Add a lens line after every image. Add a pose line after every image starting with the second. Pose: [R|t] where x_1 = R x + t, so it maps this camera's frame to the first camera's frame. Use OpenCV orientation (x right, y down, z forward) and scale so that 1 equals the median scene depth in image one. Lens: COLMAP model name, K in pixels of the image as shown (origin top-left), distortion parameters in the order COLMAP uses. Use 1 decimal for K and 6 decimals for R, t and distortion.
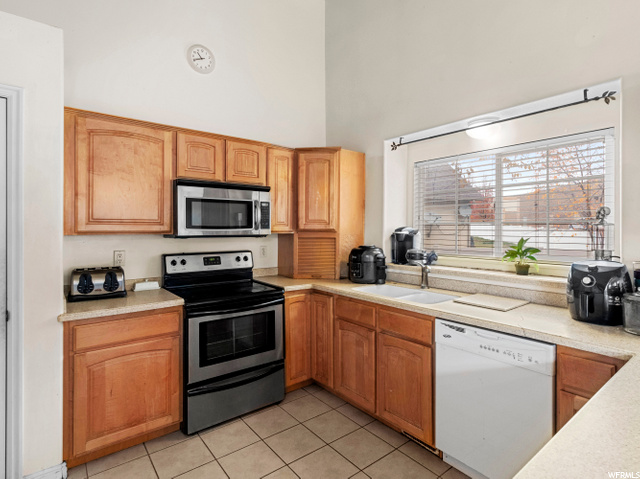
lens RADIAL K [[344.3, 0, 327.7], [0, 344.3, 229.4], [0, 0, 1]] dist [-0.000415, 0.000684]
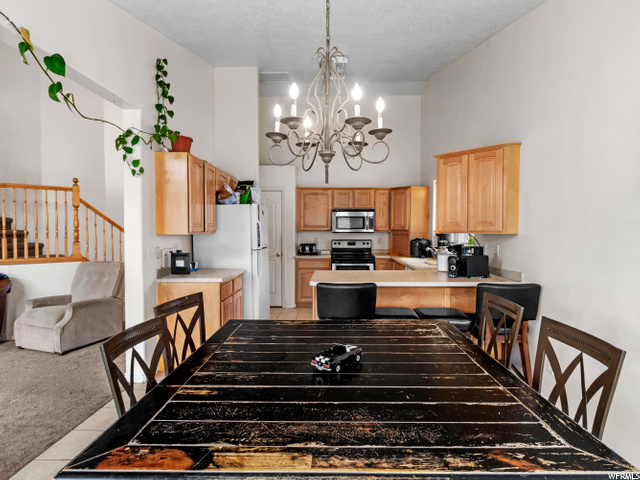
lens RADIAL K [[344.3, 0, 322.6], [0, 344.3, 237.5], [0, 0, 1]] dist [-0.000415, 0.000684]
pose [[0.765169, 0.013554, -0.643687, 1.015294], [0.000064, 0.999777, 0.021129, 0.004729], [0.643829, -0.016208, 0.764997, -0.872478]]
